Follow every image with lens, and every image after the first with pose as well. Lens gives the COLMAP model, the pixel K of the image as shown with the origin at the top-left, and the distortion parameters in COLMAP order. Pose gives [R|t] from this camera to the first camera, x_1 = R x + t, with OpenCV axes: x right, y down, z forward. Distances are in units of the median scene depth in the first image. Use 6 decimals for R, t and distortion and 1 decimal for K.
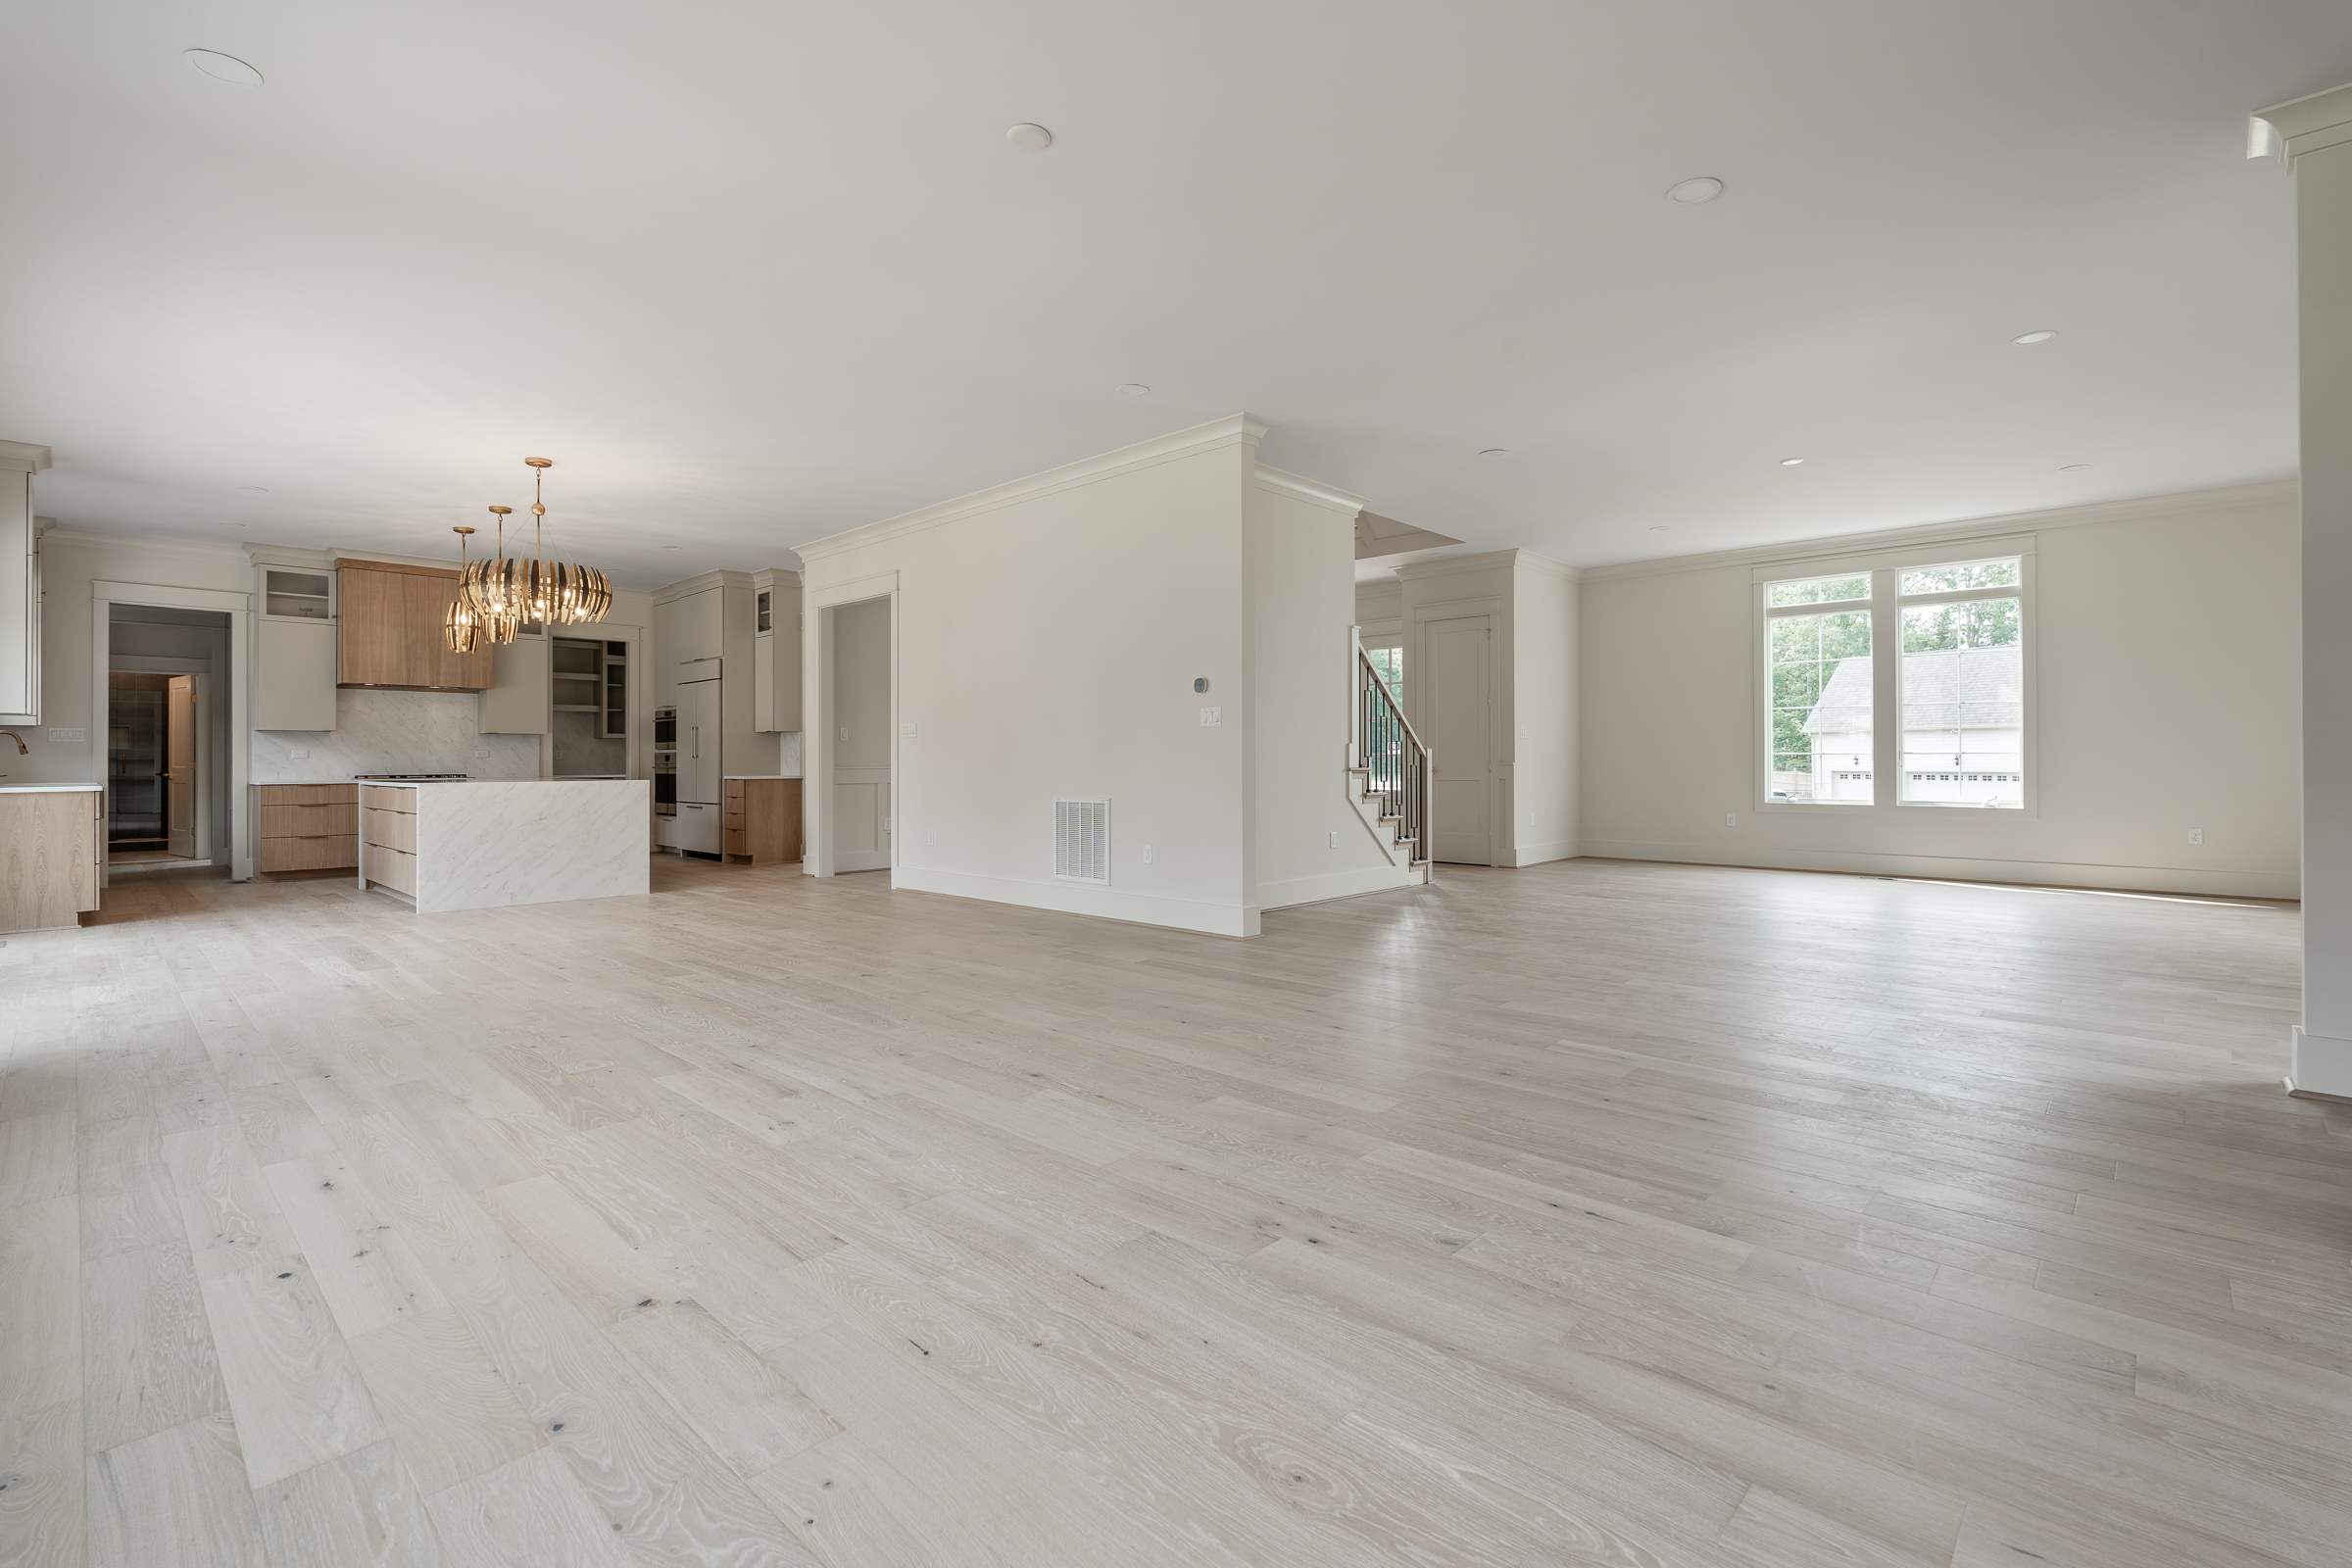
lens RADIAL K [[1043.6, 0, 1173.7], [0, 1043.6, 767.3], [0, 0, 1]] dist [-0.000924, -0.000573]
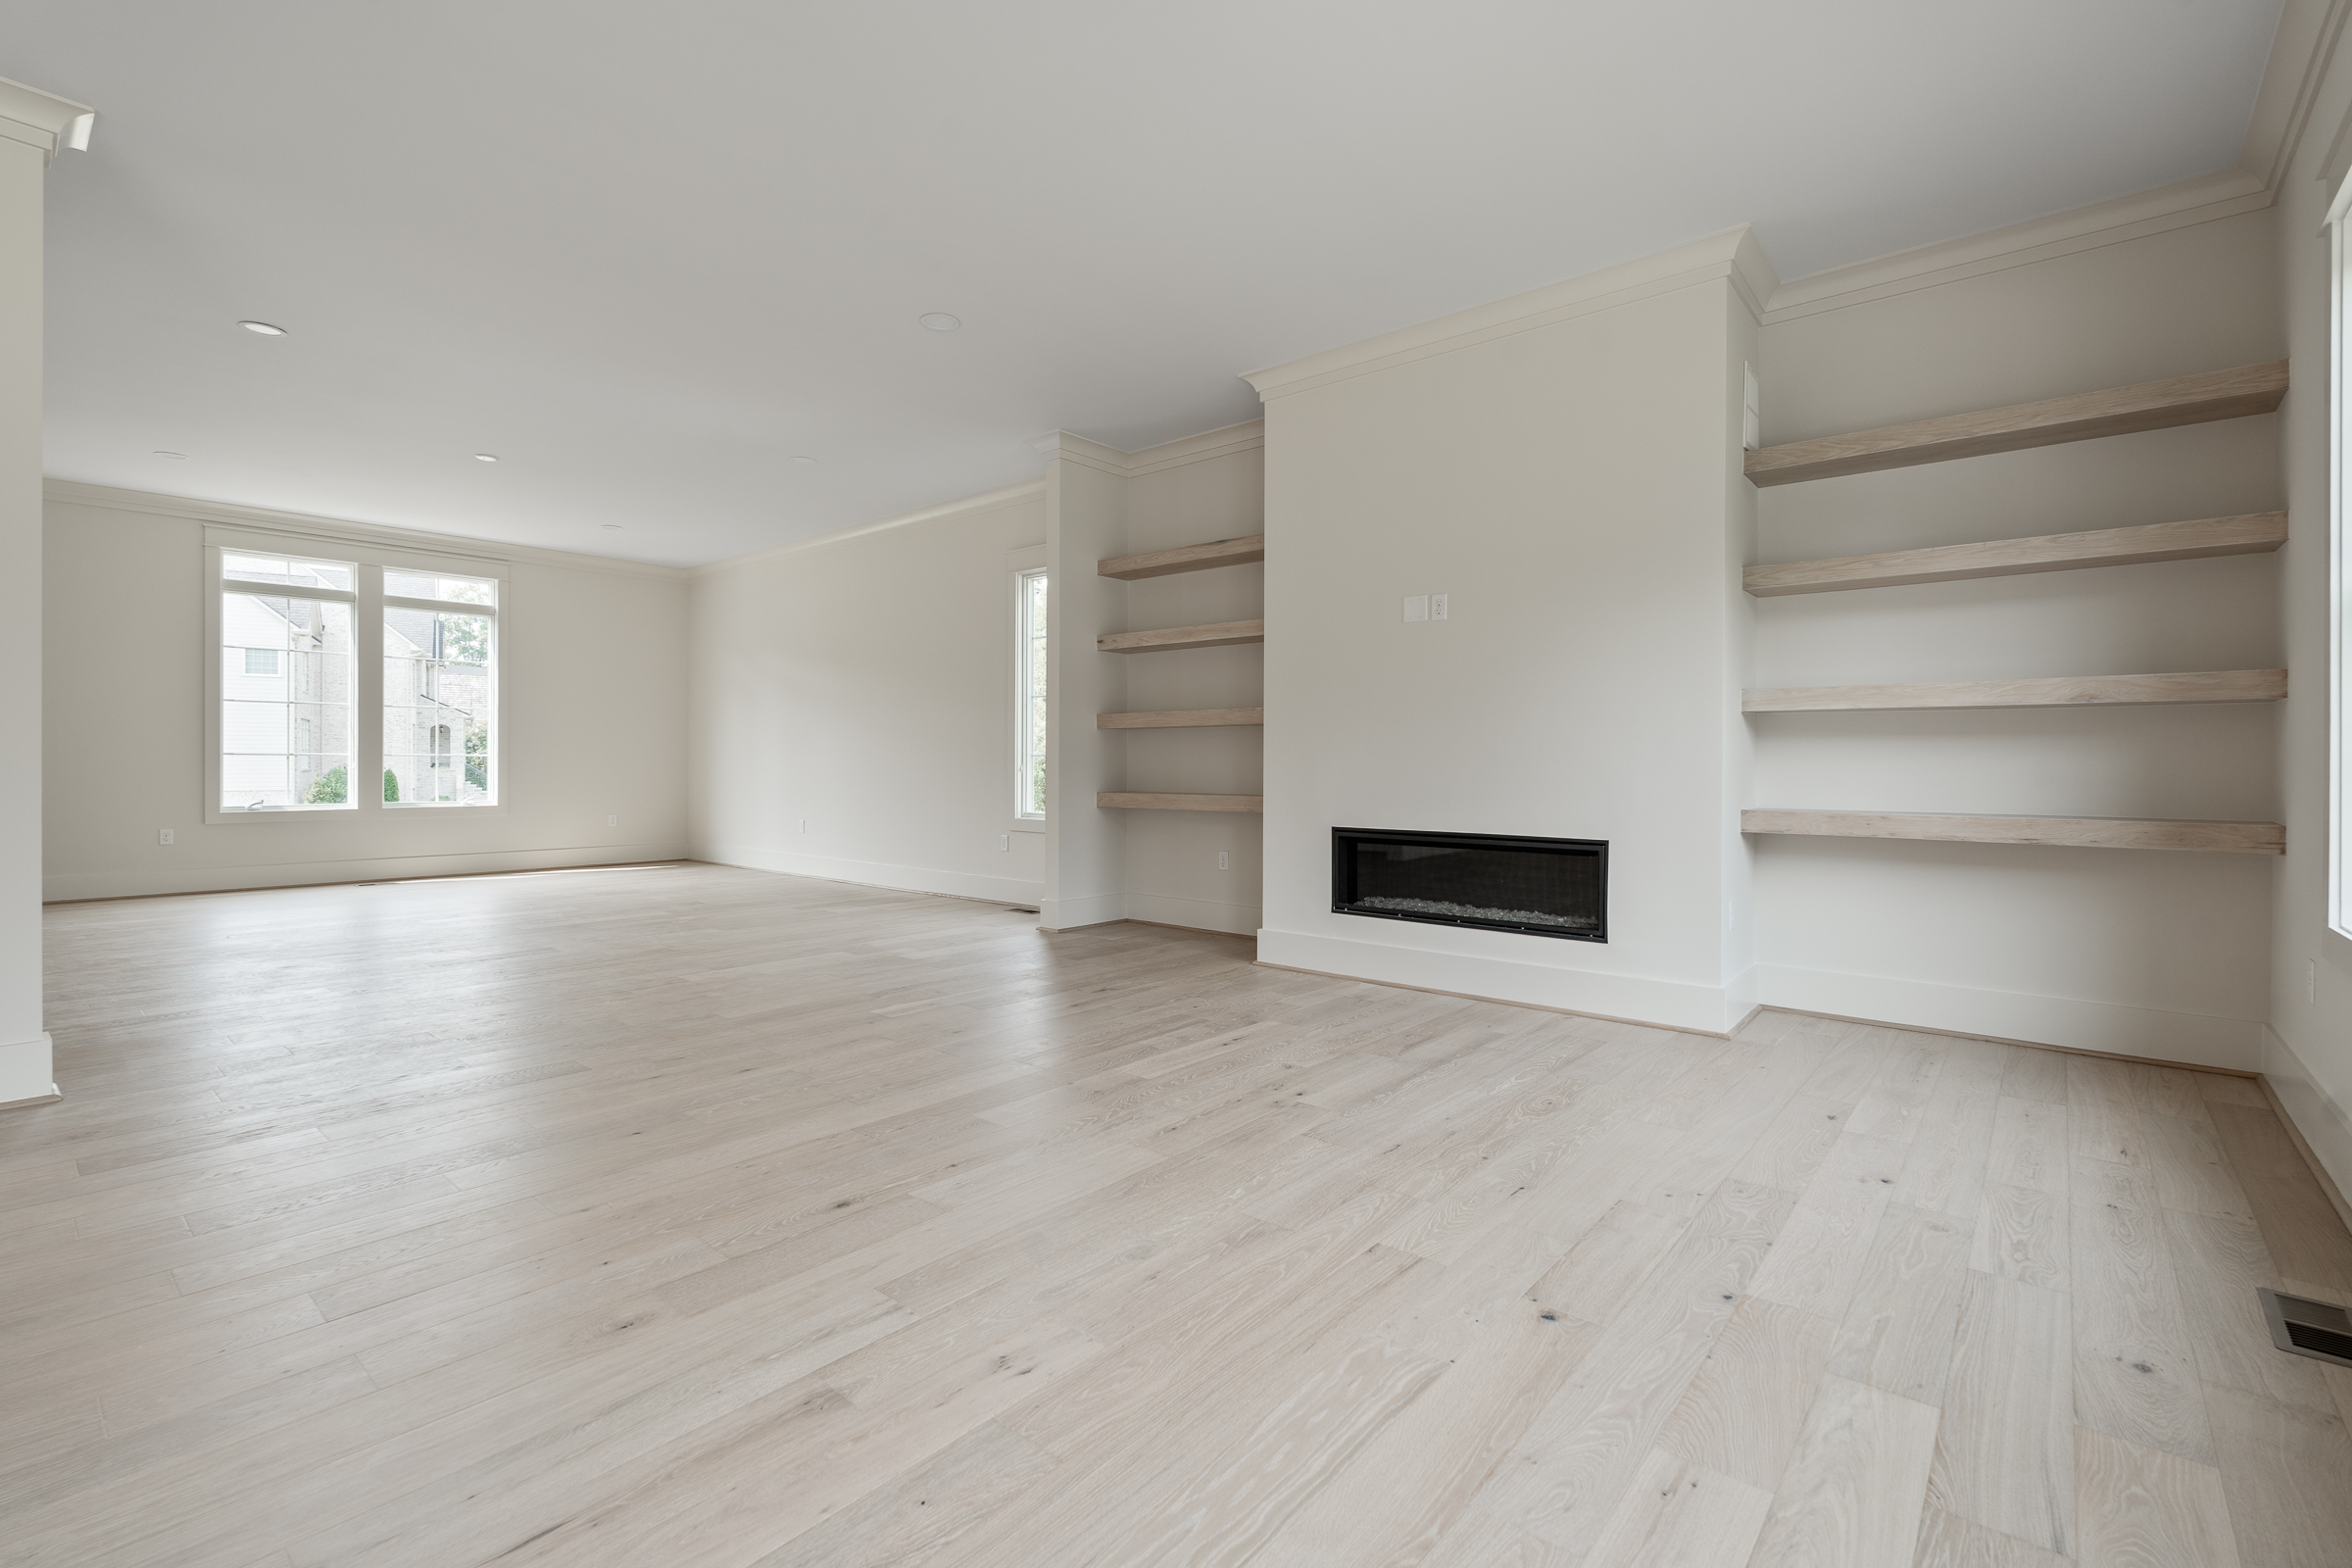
lens RADIAL K [[1043.6, 0, 1173.7], [0, 1043.6, 767.3], [0, 0, 1]] dist [-0.000924, -0.000573]
pose [[-0.052519, 0.000653, 0.998620, -1.284895], [0.002017, 0.999998, -0.000548, 0.000740], [-0.998618, 0.001986, -0.052520, 1.231893]]
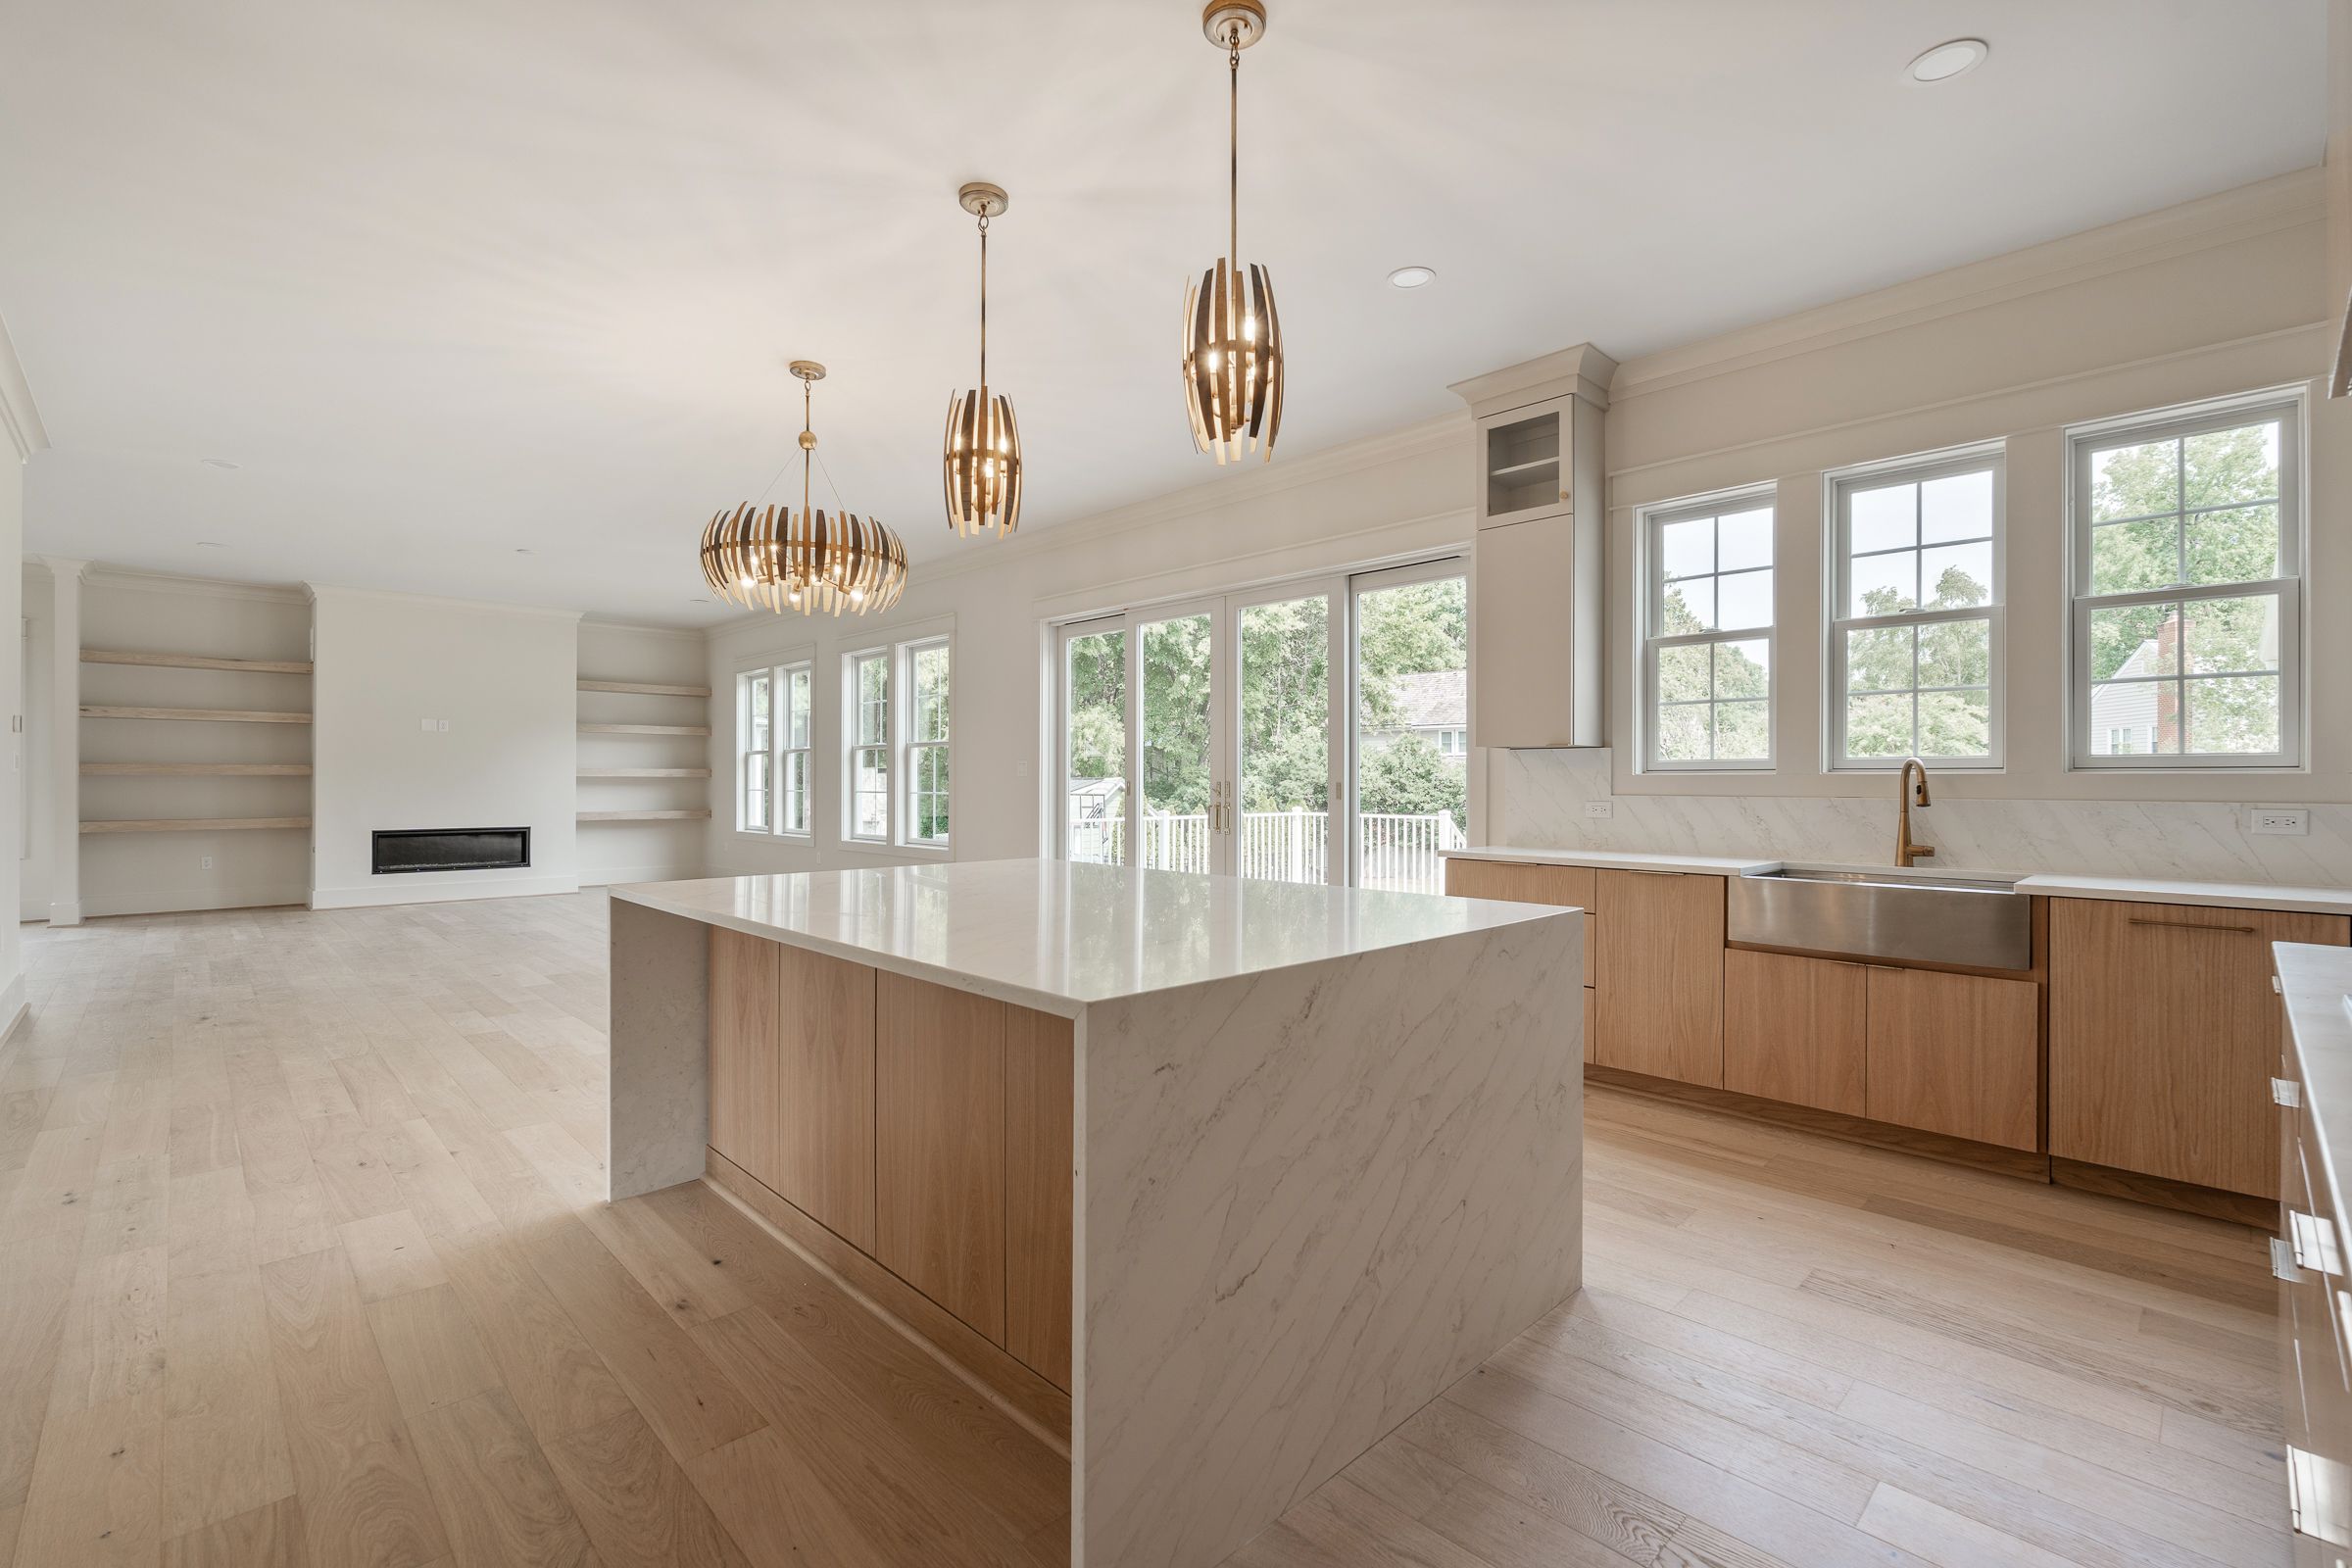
lens RADIAL K [[1033.7, 0, 1177.4], [0, 1033.7, 779.3], [0, 0, 1]] dist [-0.000447, -0.000385]
pose [[-0.999388, 0.003454, 0.034803, -2.540073], [0.003590, 0.999986, 0.003853, -0.088474], [-0.034789, 0.003976, -0.999387, 4.872637]]
